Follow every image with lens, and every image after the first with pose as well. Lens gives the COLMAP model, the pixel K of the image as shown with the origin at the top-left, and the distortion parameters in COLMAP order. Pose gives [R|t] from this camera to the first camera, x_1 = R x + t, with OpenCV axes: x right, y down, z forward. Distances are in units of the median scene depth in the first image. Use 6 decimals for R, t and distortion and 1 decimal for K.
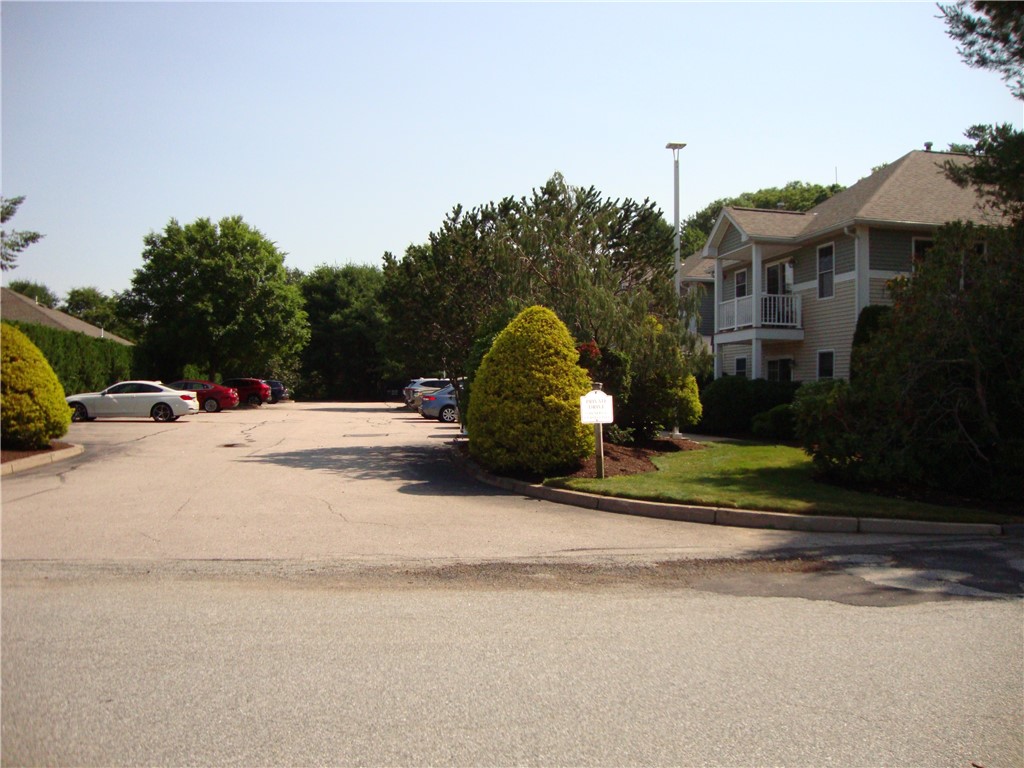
lens RADIAL K [[916.1, 0, 527.6], [0, 916.1, 385.4], [0, 0, 1]] dist [-0.203720, 0.213964]
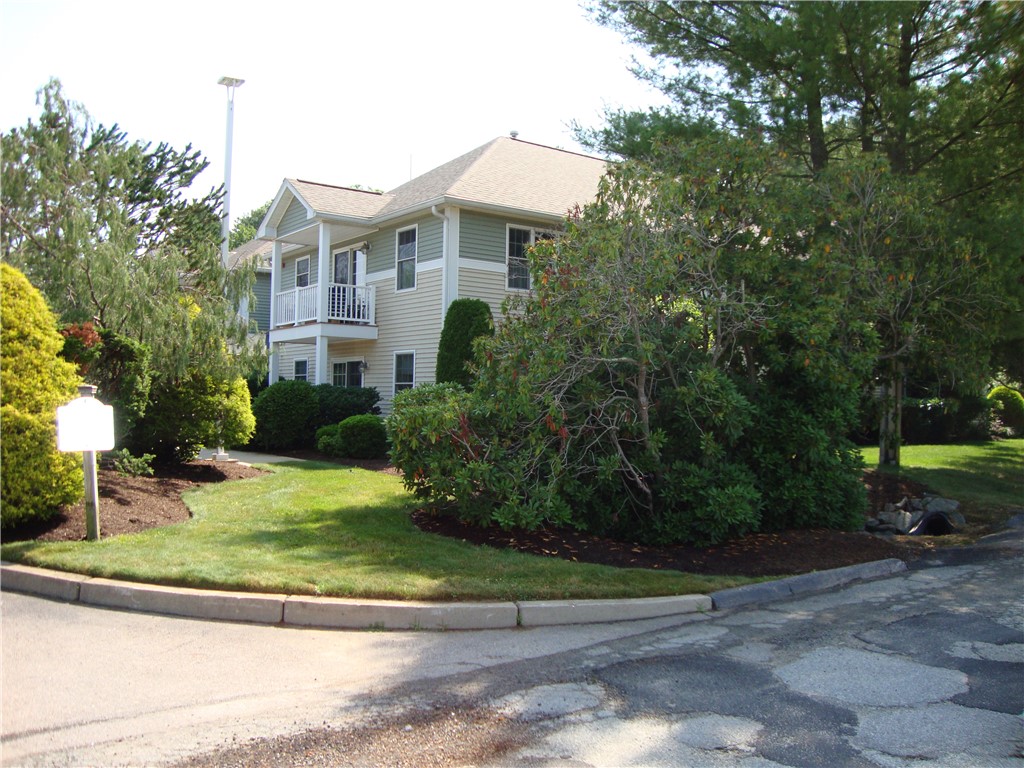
lens RADIAL K [[916.1, 0, 527.6], [0, 916.1, 385.4], [0, 0, 1]] dist [-0.203720, 0.213964]
pose [[0.884315, 0.010205, 0.466780, 0.040776], [-0.006176, 0.999929, -0.010159, 0.001060], [-0.466851, 0.006101, 0.884315, 0.223588]]
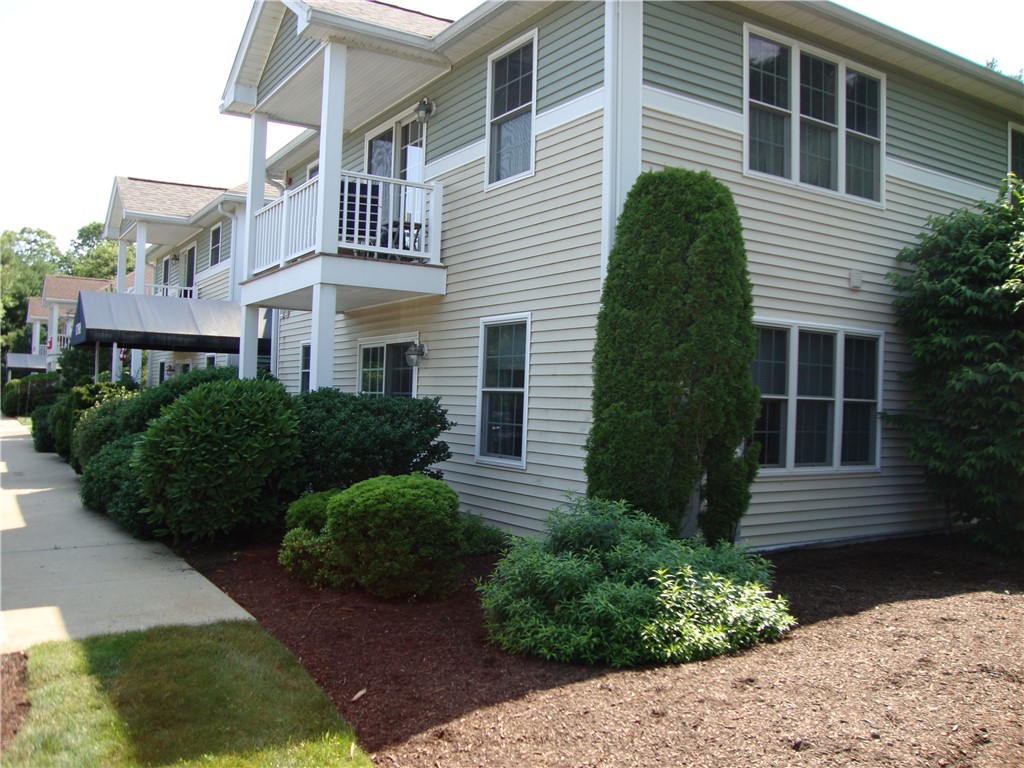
lens RADIAL K [[916.1, 0, 527.6], [0, 916.1, 385.4], [0, 0, 1]] dist [-0.203720, 0.213964]
pose [[0.921749, 0.021547, 0.387187, 0.234797], [-0.018434, 0.999761, -0.011753, -0.008155], [-0.387348, 0.003696, 0.921926, 0.779335]]
